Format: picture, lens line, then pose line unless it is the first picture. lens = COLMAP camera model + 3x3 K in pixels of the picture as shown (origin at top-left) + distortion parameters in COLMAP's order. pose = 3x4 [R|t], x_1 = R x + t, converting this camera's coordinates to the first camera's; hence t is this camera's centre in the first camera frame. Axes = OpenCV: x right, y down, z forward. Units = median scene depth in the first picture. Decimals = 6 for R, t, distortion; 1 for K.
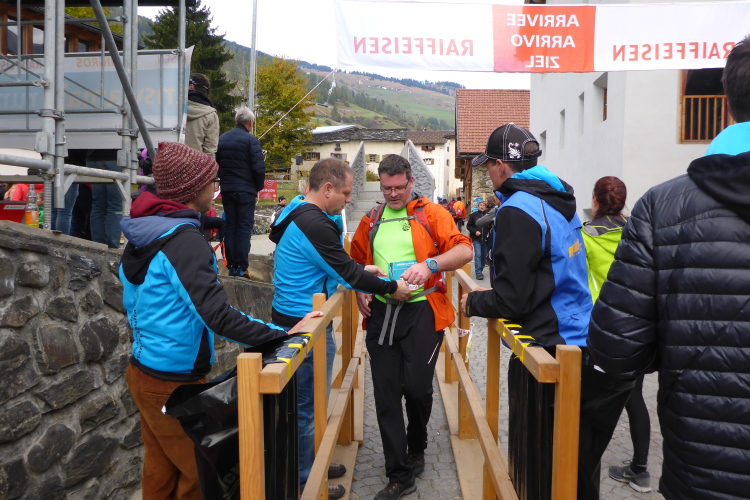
lens RADIAL K [[643.2, 0, 386.1], [0, 643.2, 263.8], [0, 0, 1]] dist [-0.041084, -0.006284]
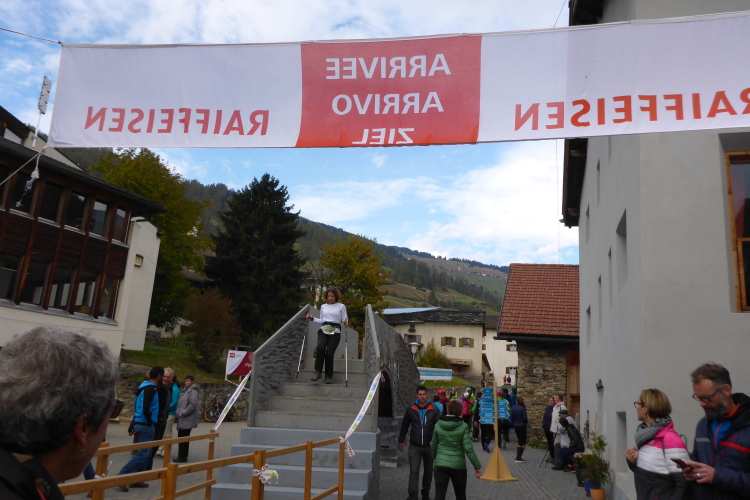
lens RADIAL K [[643.2, 0, 382.9], [0, 643.2, 232.9], [0, 0, 1]] dist [-0.041084, -0.006284]
pose [[0.986560, 0.012067, -0.162954, 0.185316], [-0.064486, 0.945077, -0.320425, -0.034551], [0.150137, 0.326626, 0.933153, 0.283695]]
